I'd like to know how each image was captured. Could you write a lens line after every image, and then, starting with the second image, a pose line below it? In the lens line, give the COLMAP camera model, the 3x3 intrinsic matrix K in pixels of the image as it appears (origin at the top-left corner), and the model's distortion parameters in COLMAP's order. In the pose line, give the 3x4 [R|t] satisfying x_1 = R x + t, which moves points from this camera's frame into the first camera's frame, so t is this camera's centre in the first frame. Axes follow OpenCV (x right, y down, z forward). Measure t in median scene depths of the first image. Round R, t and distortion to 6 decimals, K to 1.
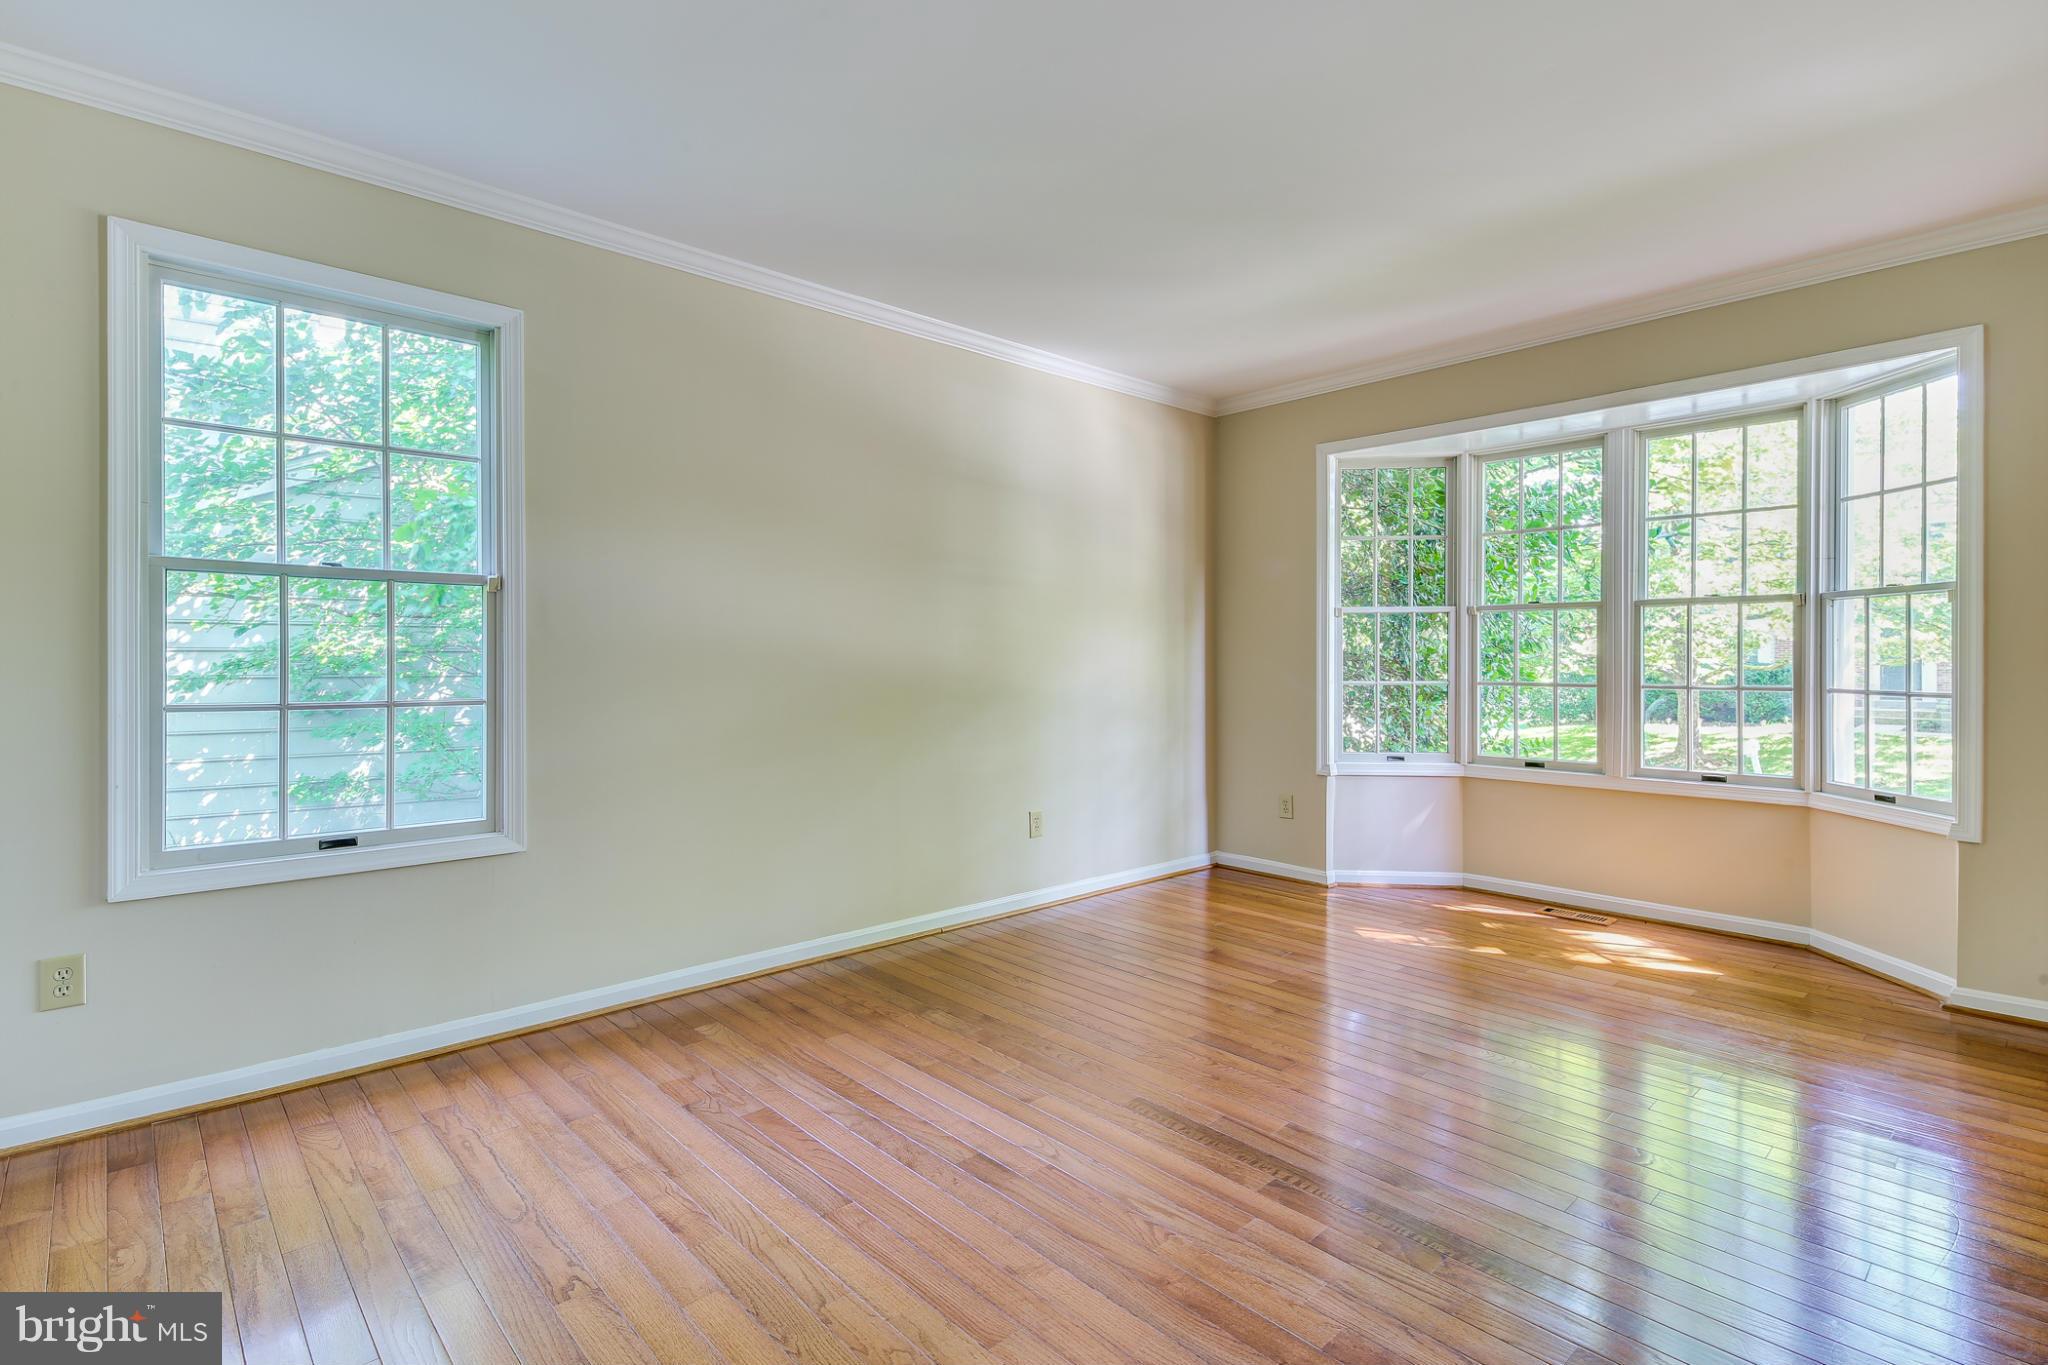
lens RADIAL K [[977.5, 0, 1010.5], [0, 977.5, 668.2], [0, 0, 1]] dist [-0.000689, -0.001992]
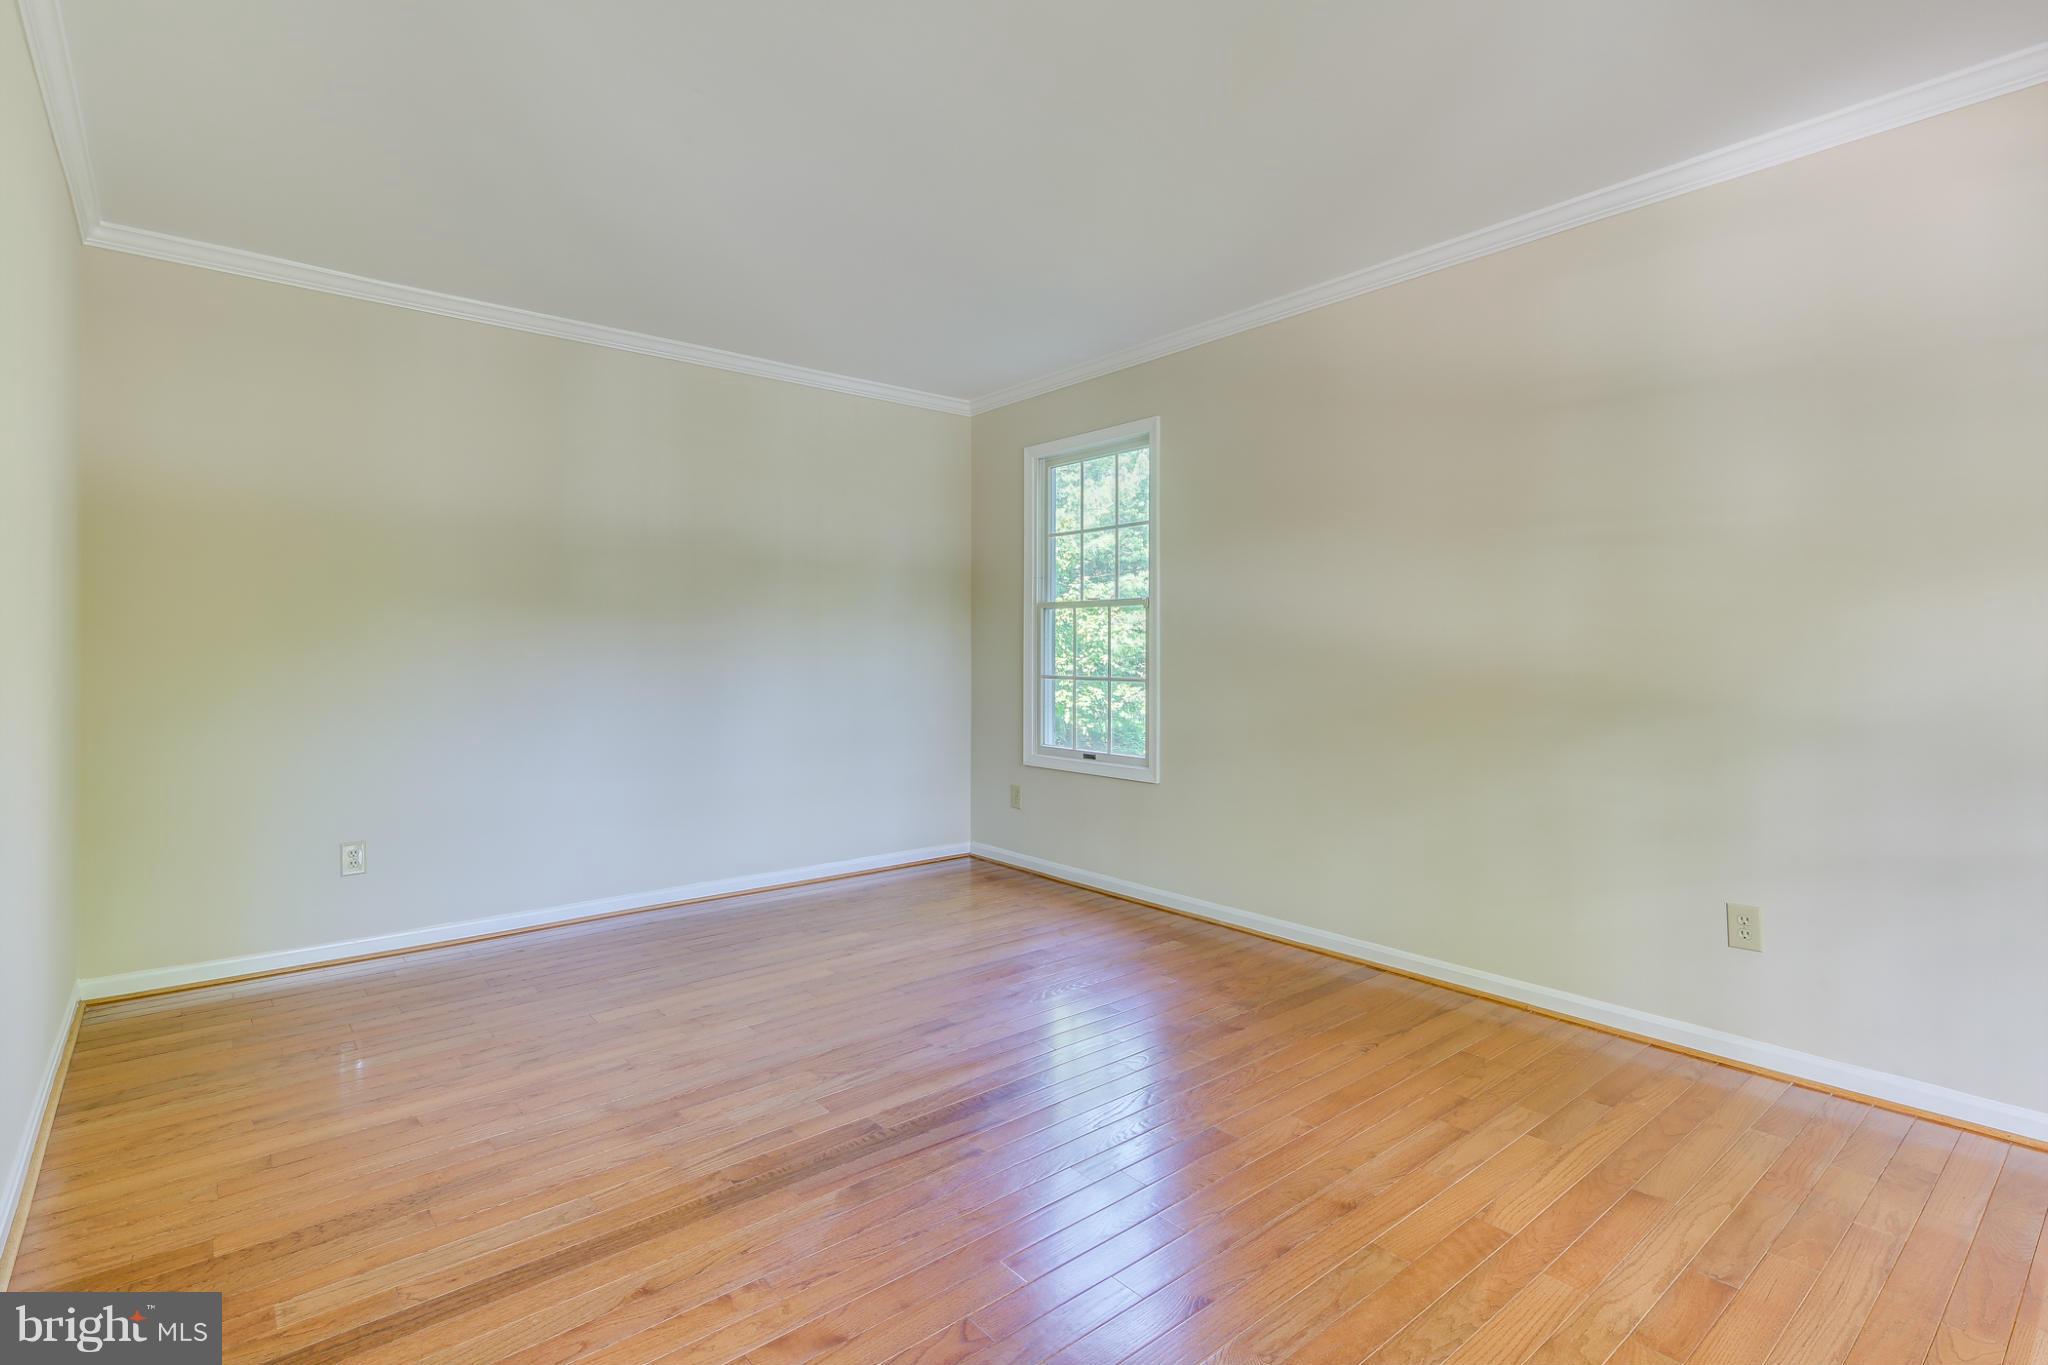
lens RADIAL K [[977.5, 0, 1002.6], [0, 977.5, 676.5], [0, 0, 1]] dist [-0.000689, -0.001992]
pose [[-0.063133, 0.030671, -0.997534, 1.137594], [-0.007751, 0.999482, 0.031222, -0.019812], [0.997975, 0.009703, -0.062863, 1.010646]]
